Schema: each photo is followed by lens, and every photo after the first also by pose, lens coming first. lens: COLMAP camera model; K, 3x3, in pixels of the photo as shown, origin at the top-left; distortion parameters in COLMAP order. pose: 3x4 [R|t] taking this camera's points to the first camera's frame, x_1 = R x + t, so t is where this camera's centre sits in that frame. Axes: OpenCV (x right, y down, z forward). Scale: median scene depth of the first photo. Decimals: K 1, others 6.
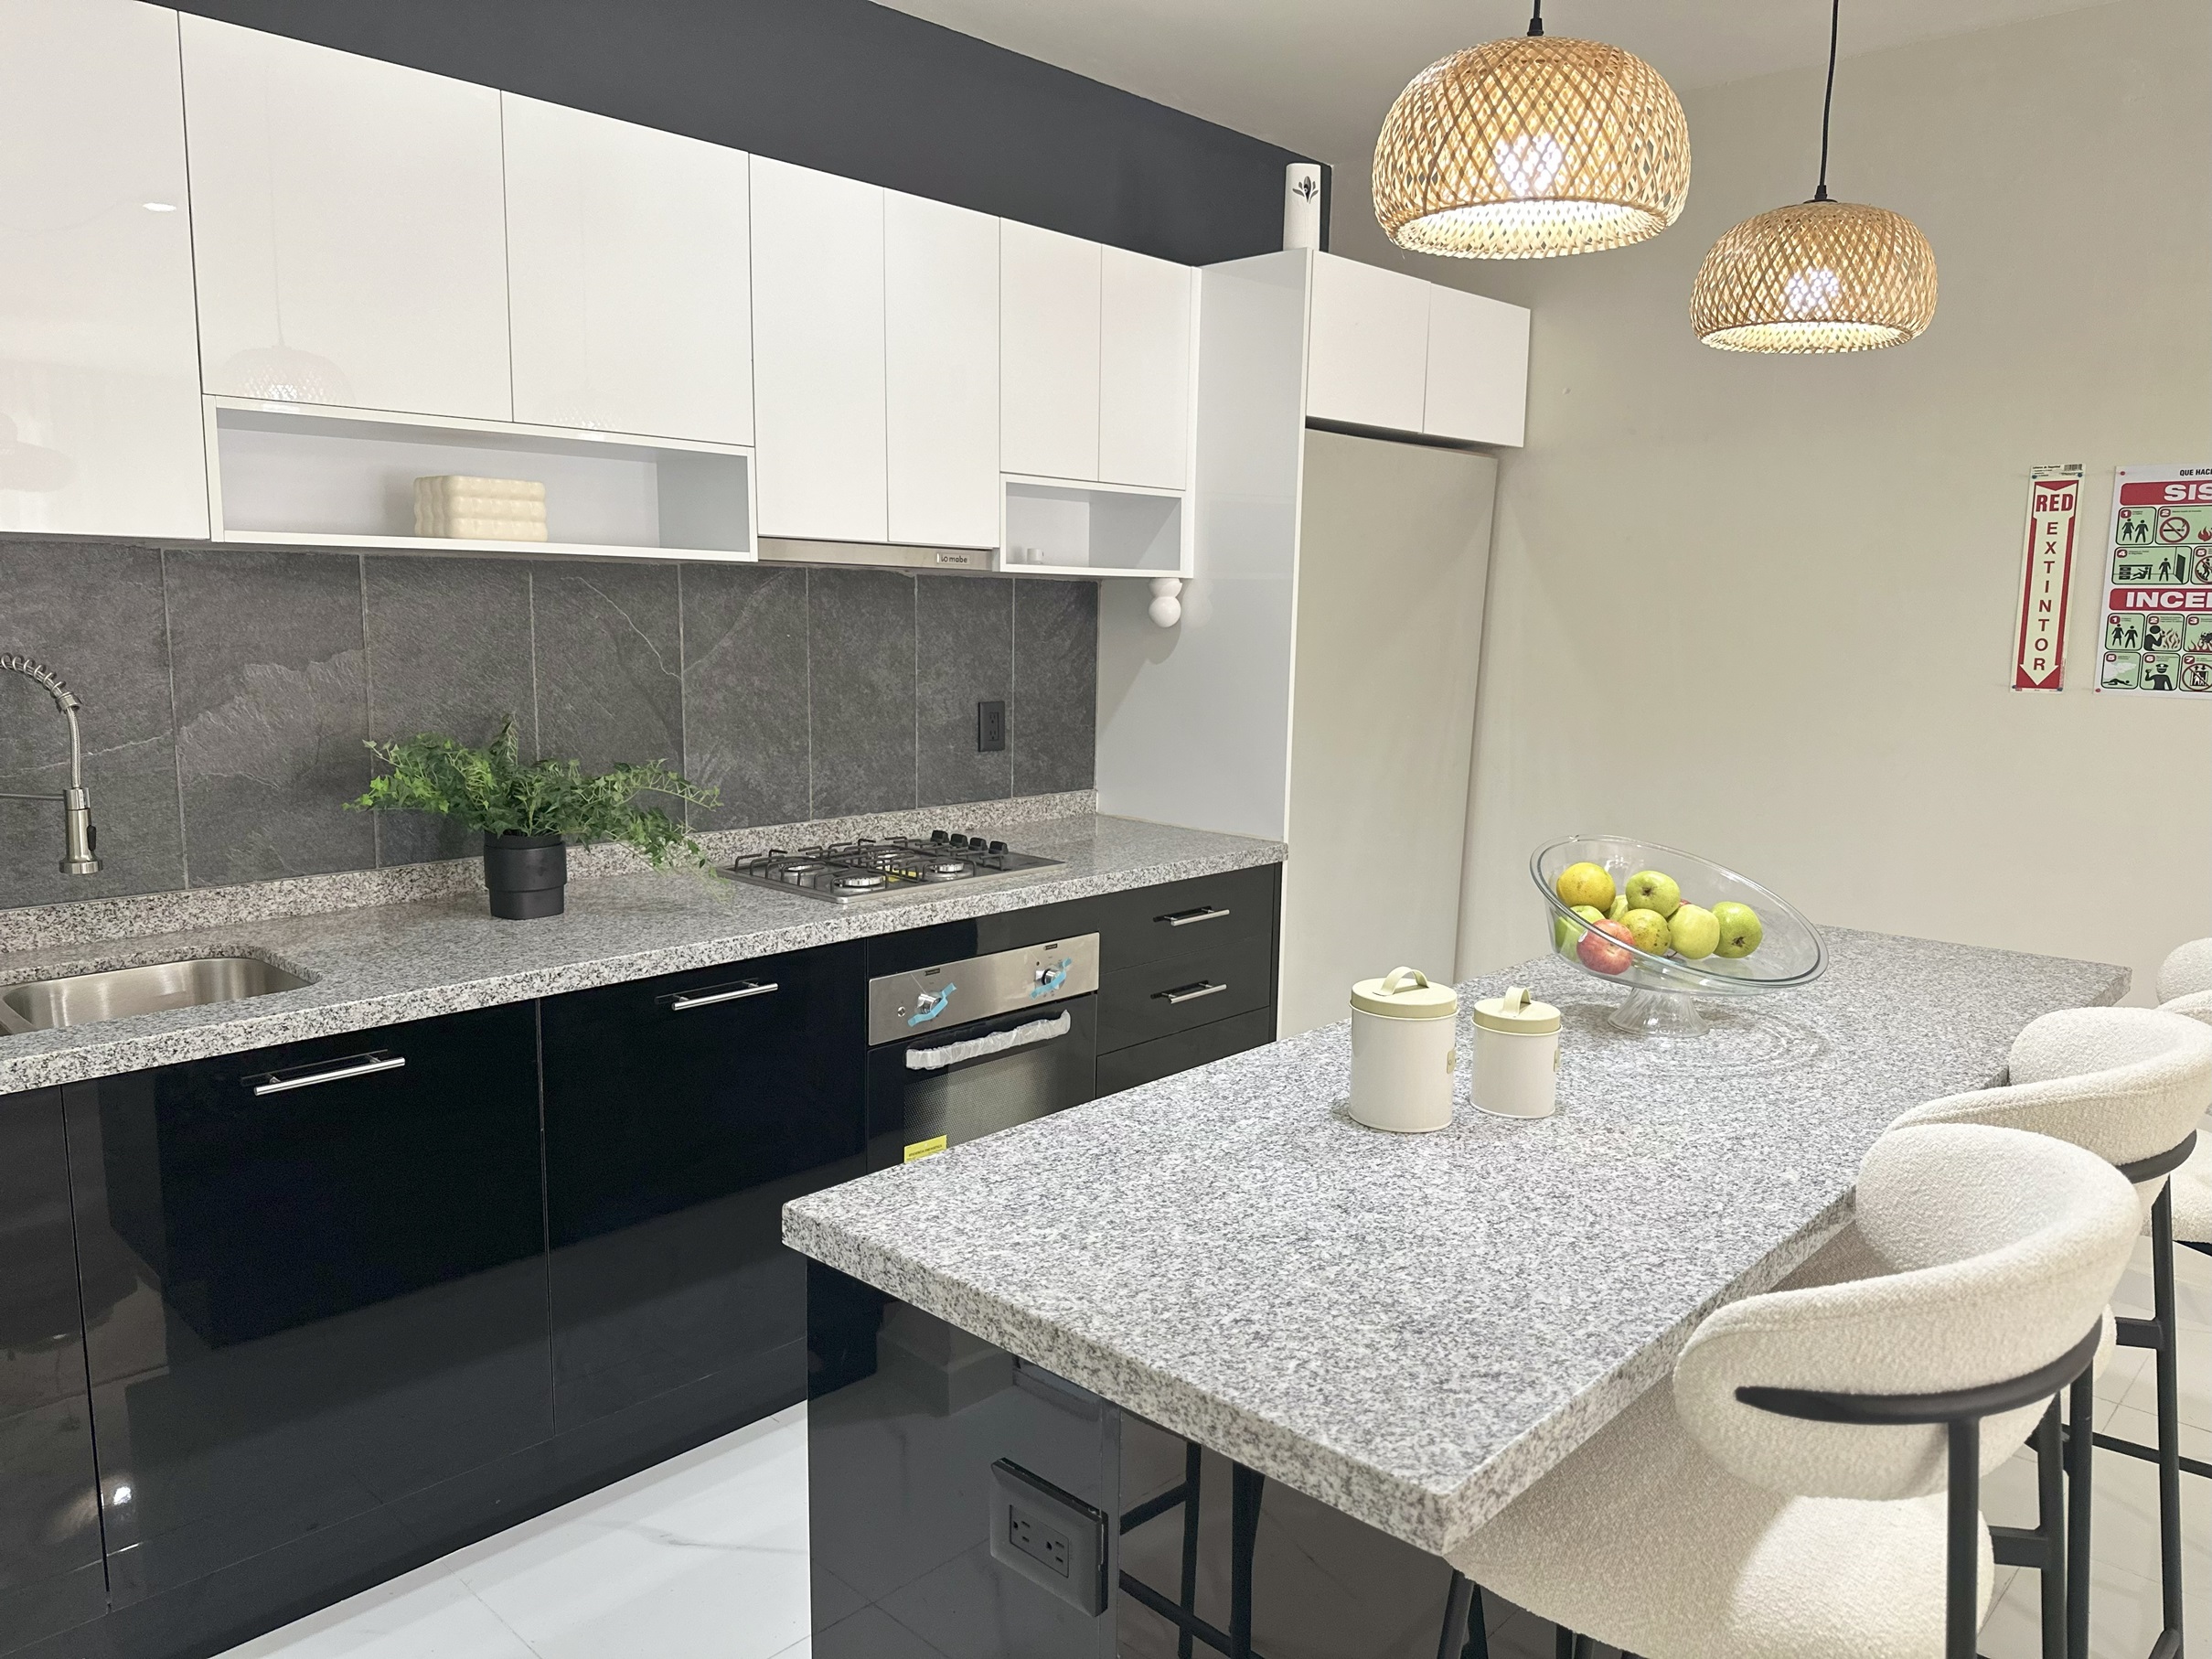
lens RADIAL K [[1525.0, 0, 1098.0], [0, 1525.0, 835.7], [0, 0, 1]] dist [0.102734, -0.170000]
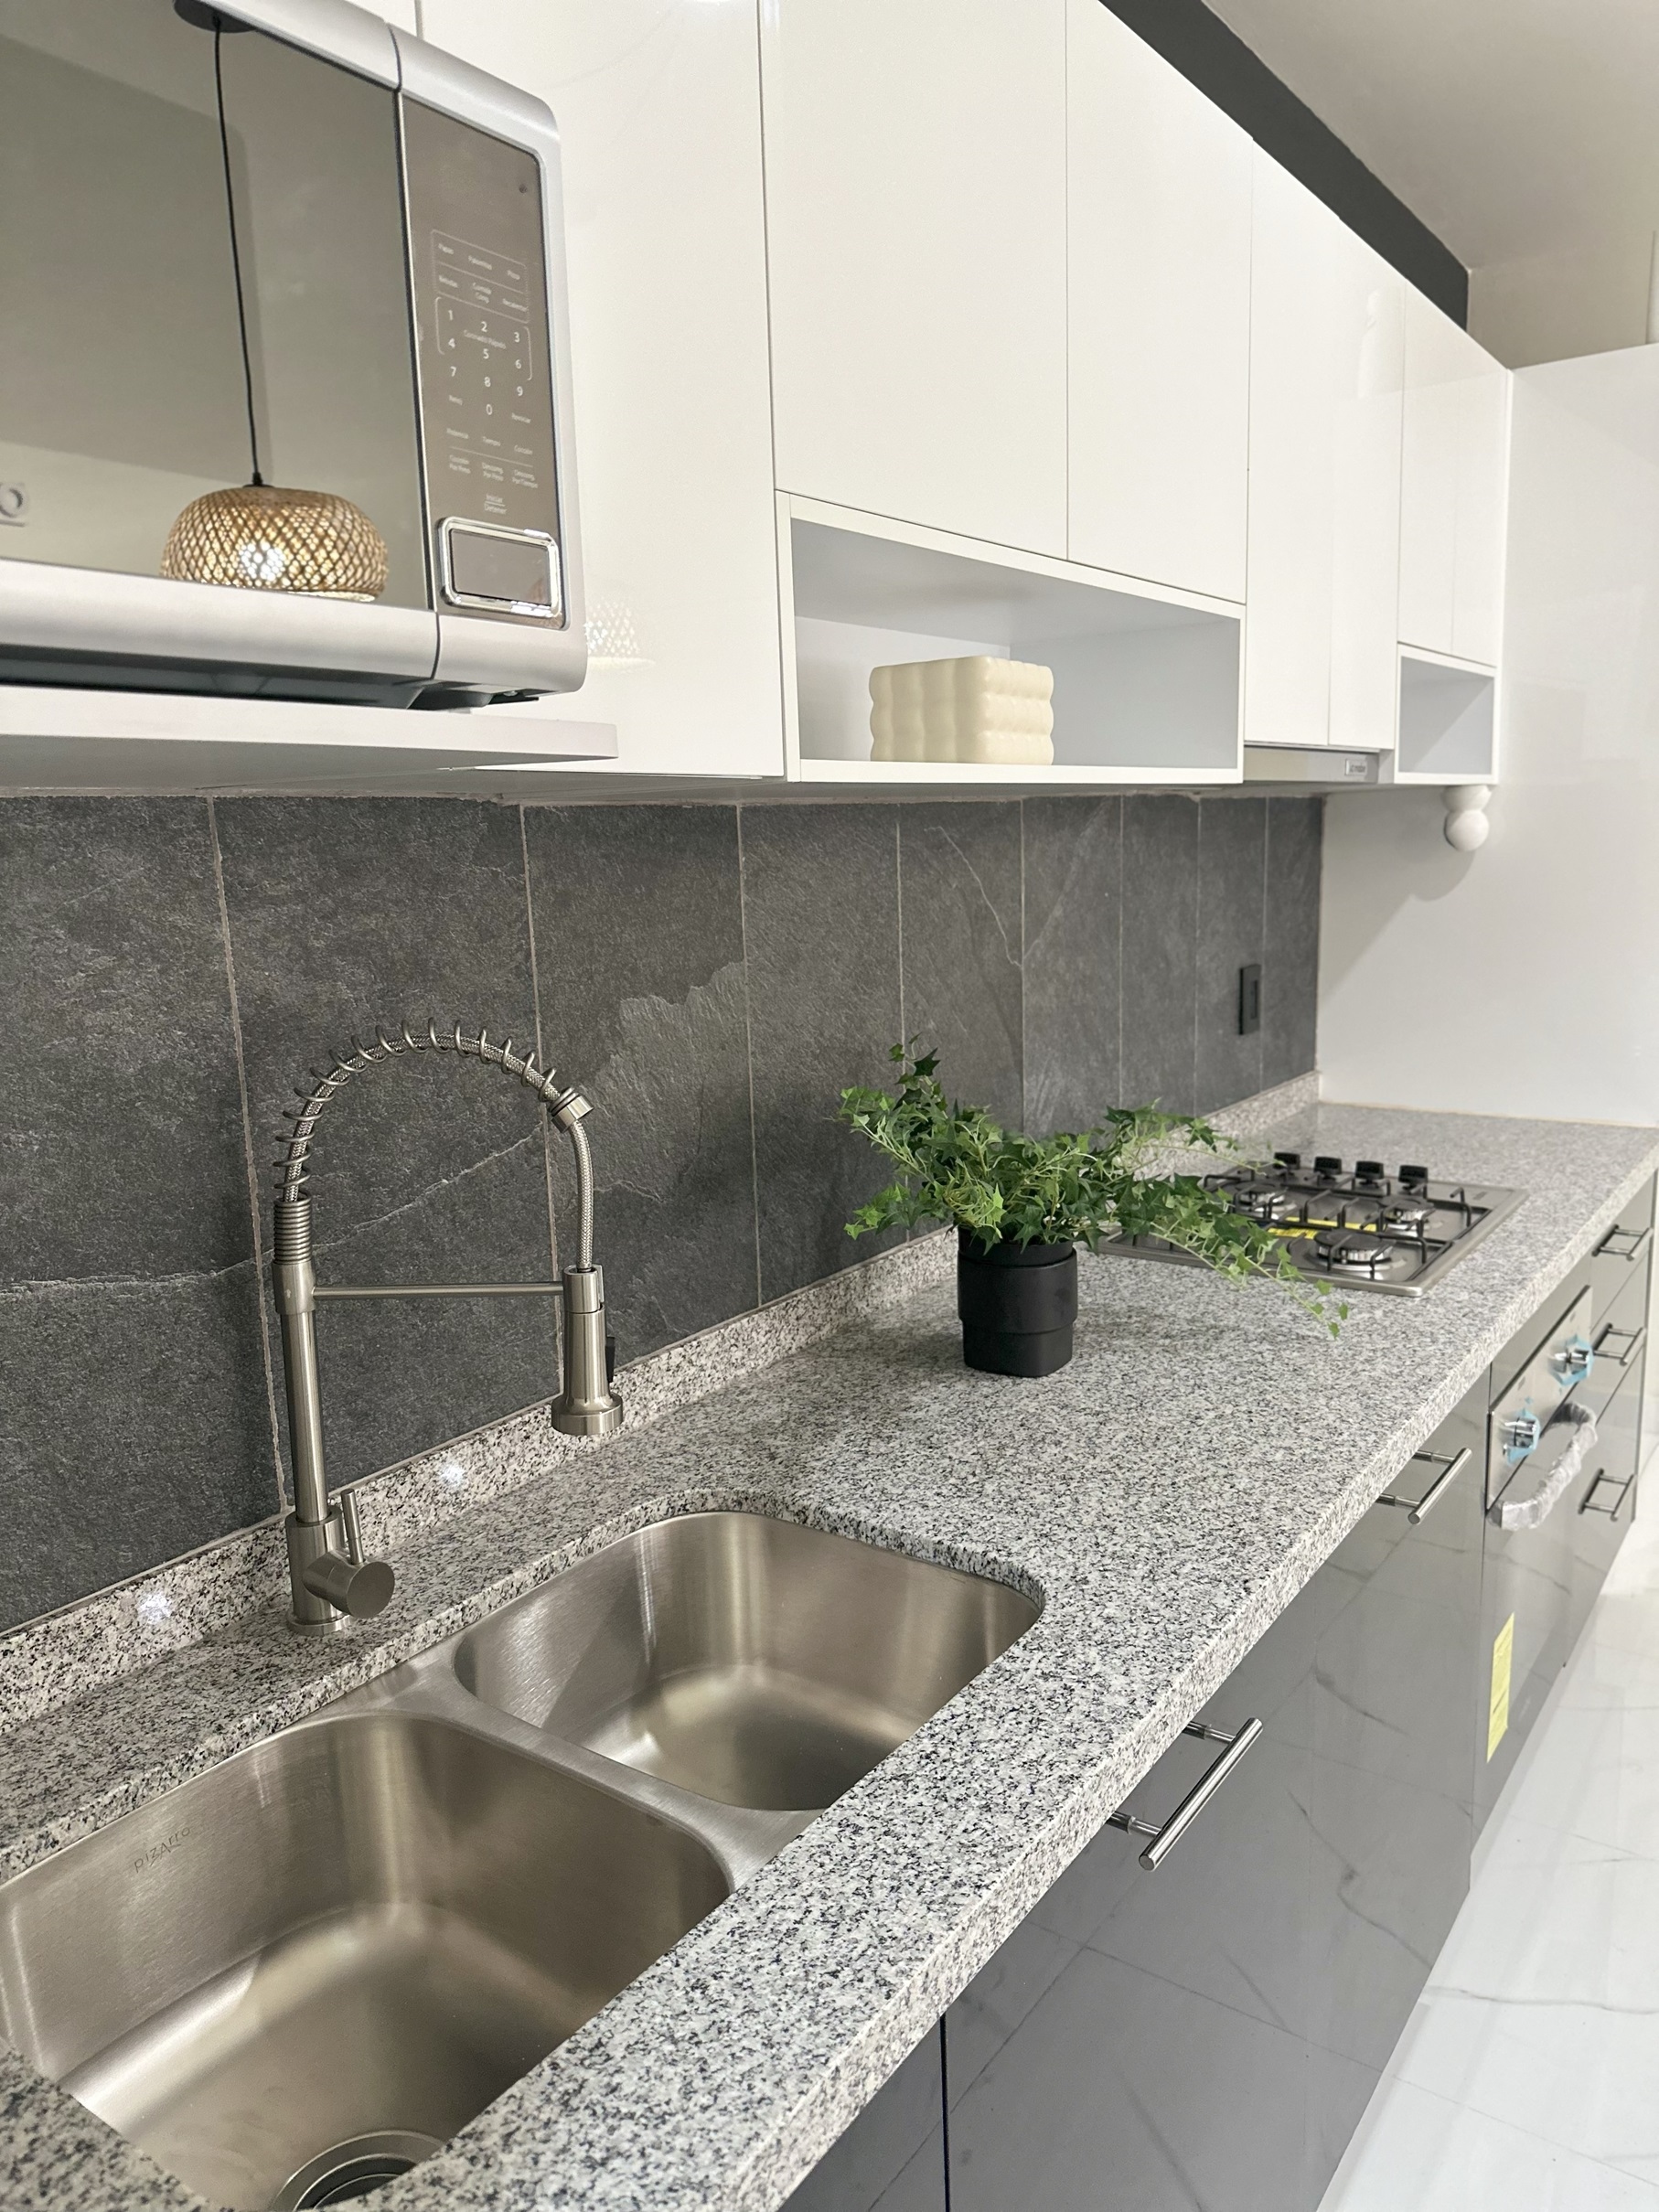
lens RADIAL K [[1534.4, 0, 824.9], [0, 1534.4, 1129.9], [0, 0, 1]] dist [0.136466, -0.172469]
pose [[0.989186, -0.074829, 0.126140, -0.450375], [0.070087, 0.996672, 0.041630, -0.065472], [-0.128836, -0.032339, 0.991138, 0.332559]]
